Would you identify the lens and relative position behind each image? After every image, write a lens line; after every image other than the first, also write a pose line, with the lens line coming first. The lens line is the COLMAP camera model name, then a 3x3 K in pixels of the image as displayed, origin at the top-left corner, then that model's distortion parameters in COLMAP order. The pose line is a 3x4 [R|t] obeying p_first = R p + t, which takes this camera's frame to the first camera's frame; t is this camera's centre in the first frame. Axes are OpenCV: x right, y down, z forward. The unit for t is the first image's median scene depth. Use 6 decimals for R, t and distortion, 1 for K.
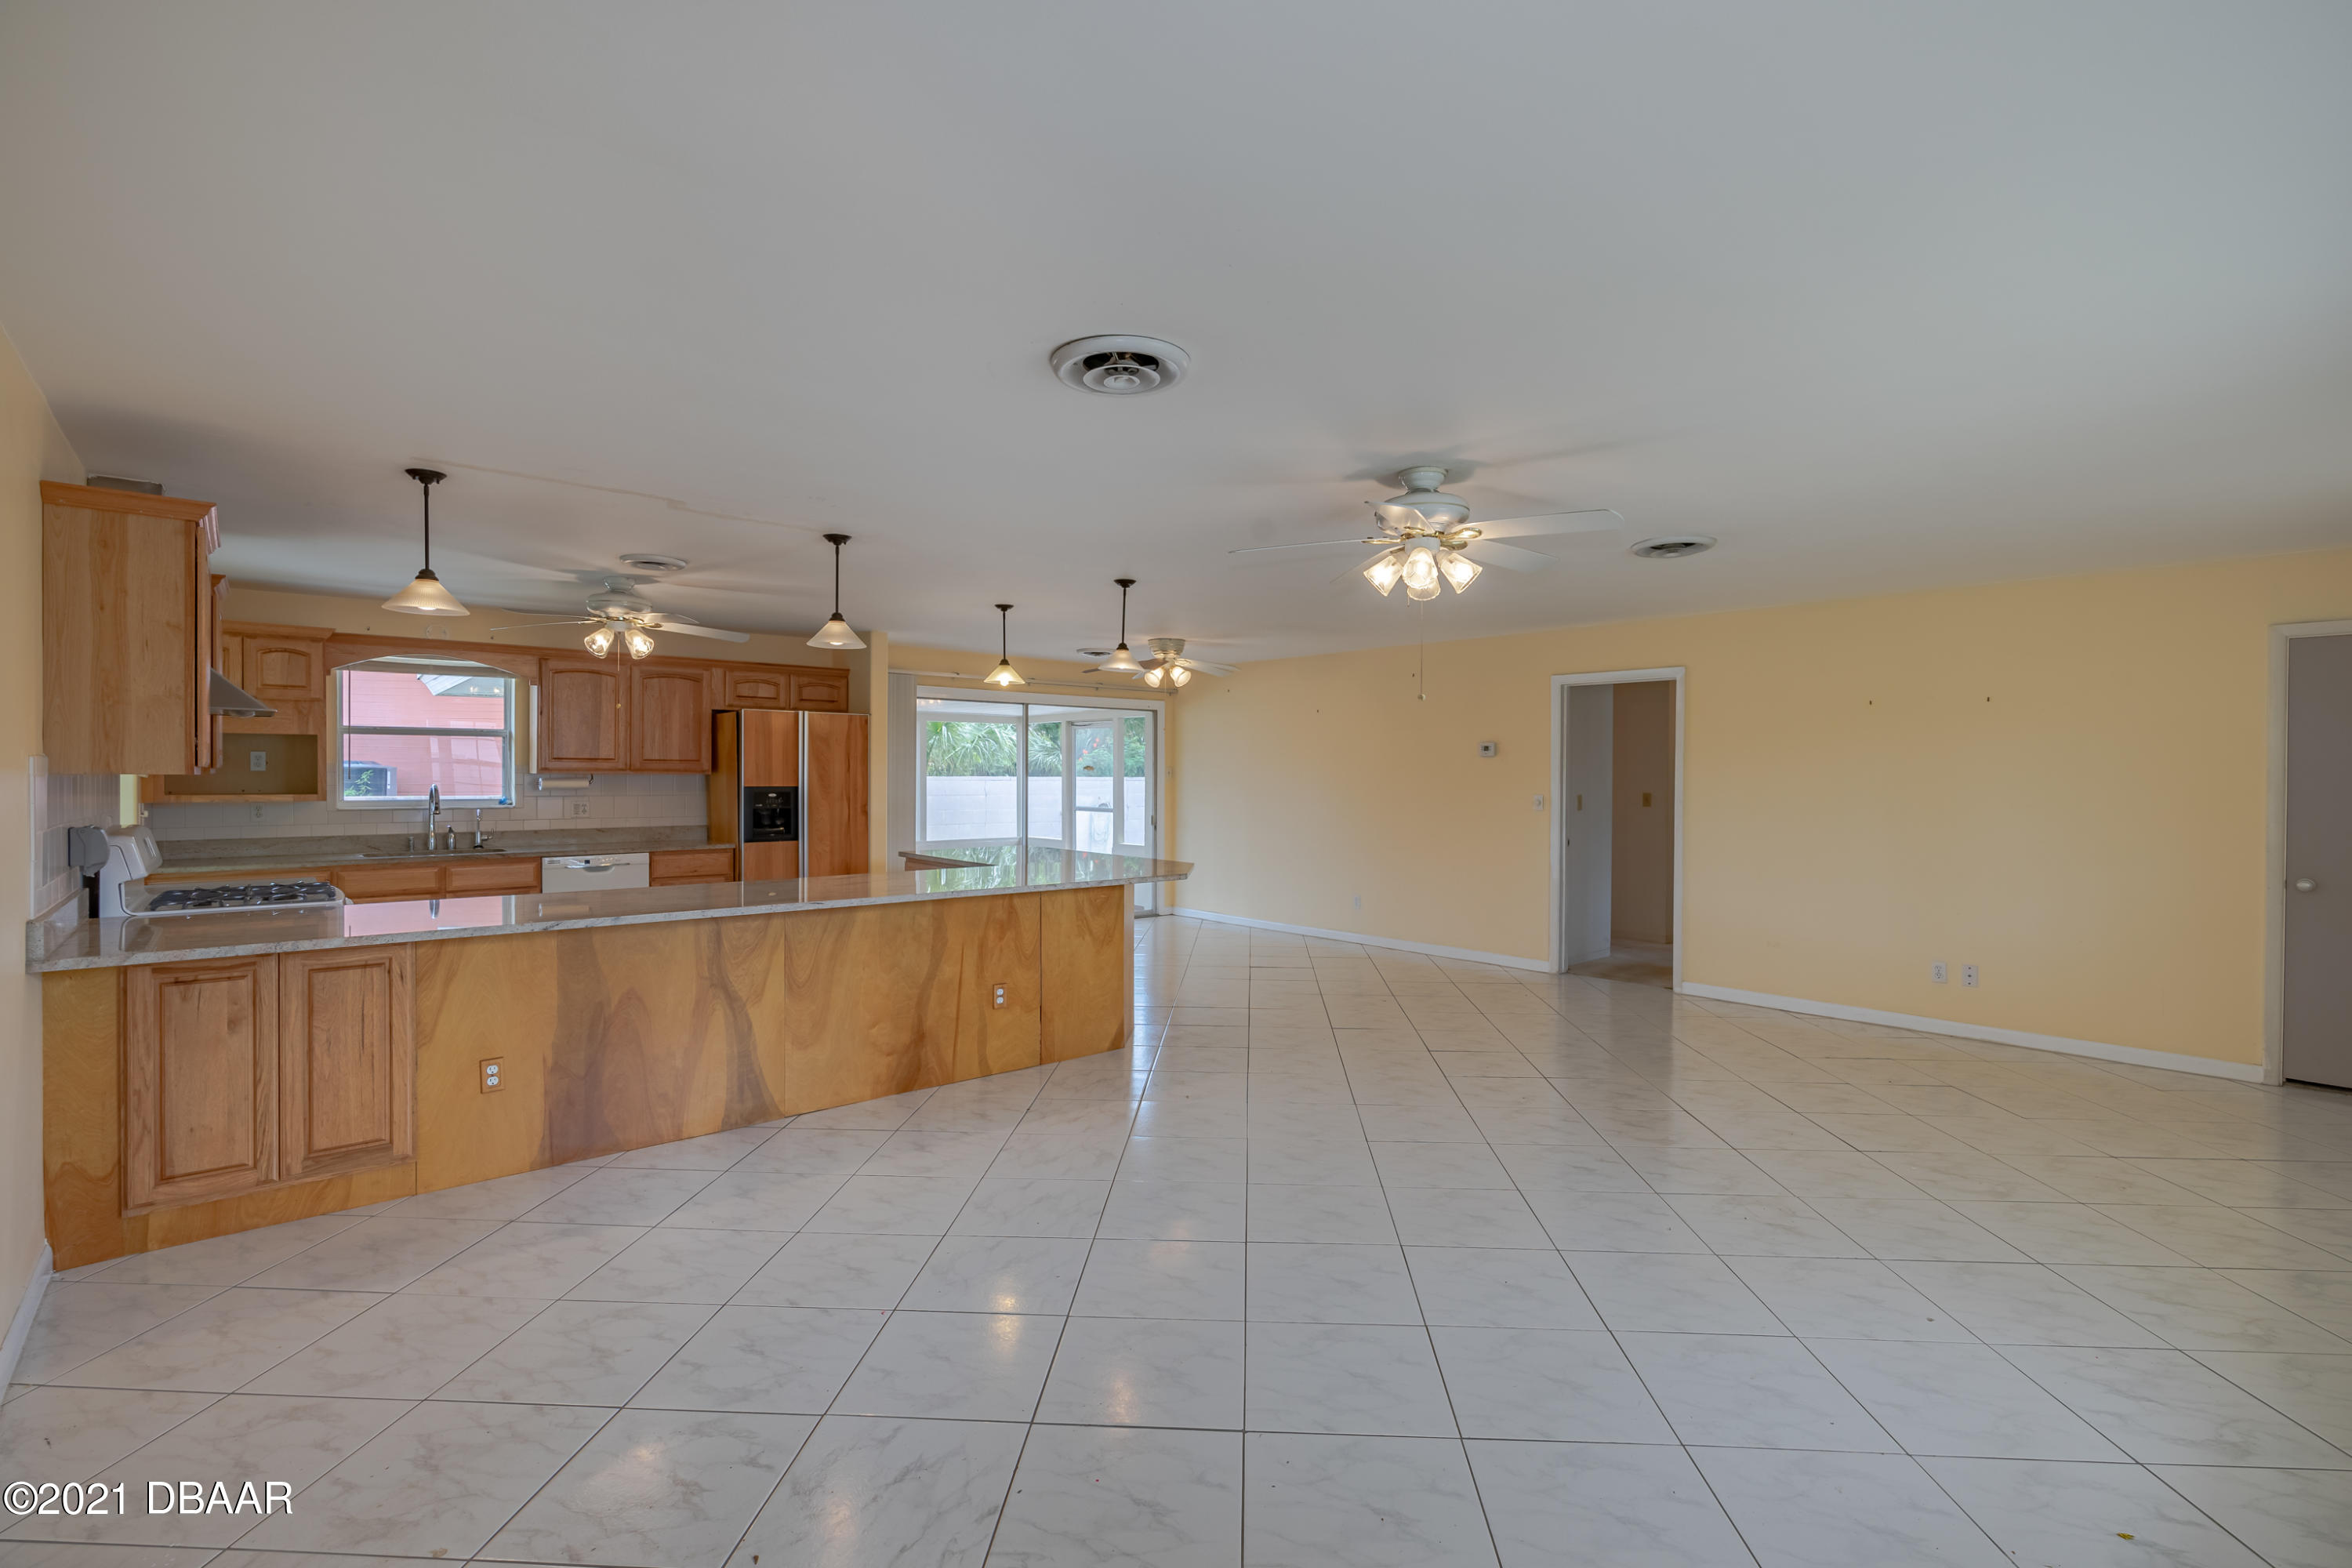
lens RADIAL K [[1085.8, 0, 1192.7], [0, 1085.8, 786.5], [0, 0, 1]] dist [-0.011397, 0.003157]
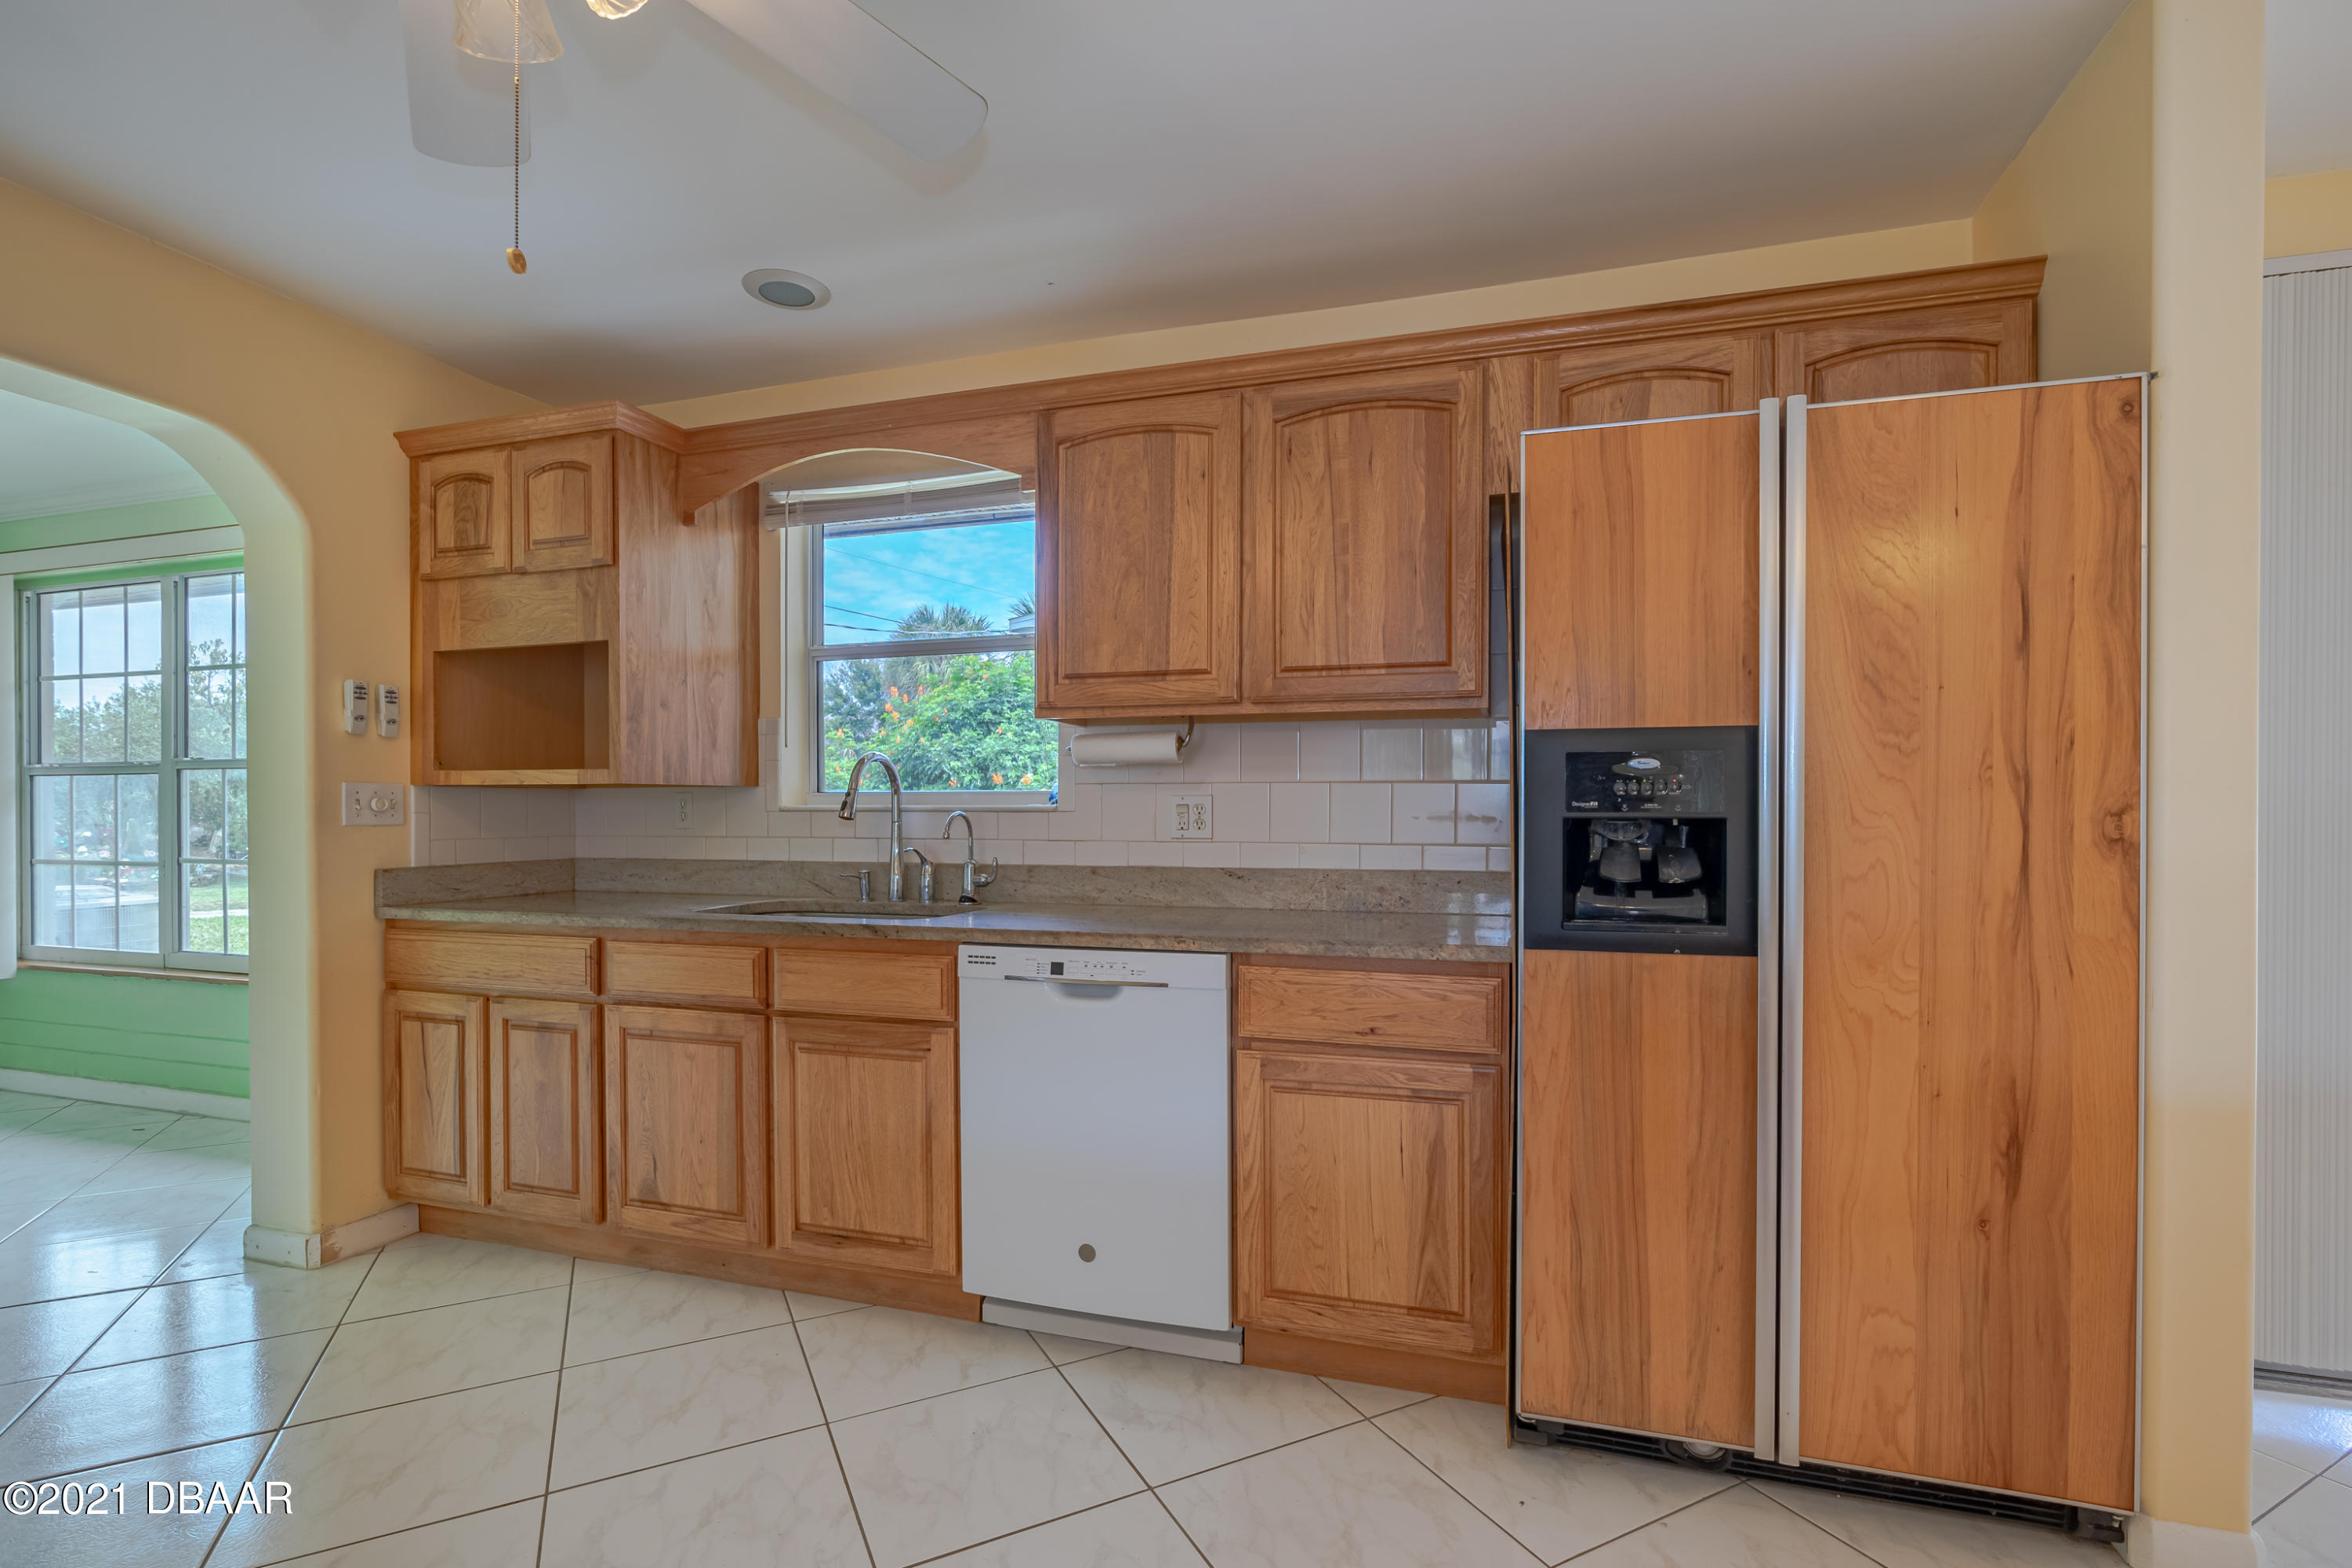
lens RADIAL K [[1085.8, 0, 1157.5], [0, 1085.8, 818.4], [0, 0, 1]] dist [-0.011397, 0.003157]
pose [[0.519992, 0.000522, -0.854171, -0.231656], [-0.012587, 0.999896, -0.007051, 0.023236], [0.854078, 0.014418, 0.519944, 0.767234]]
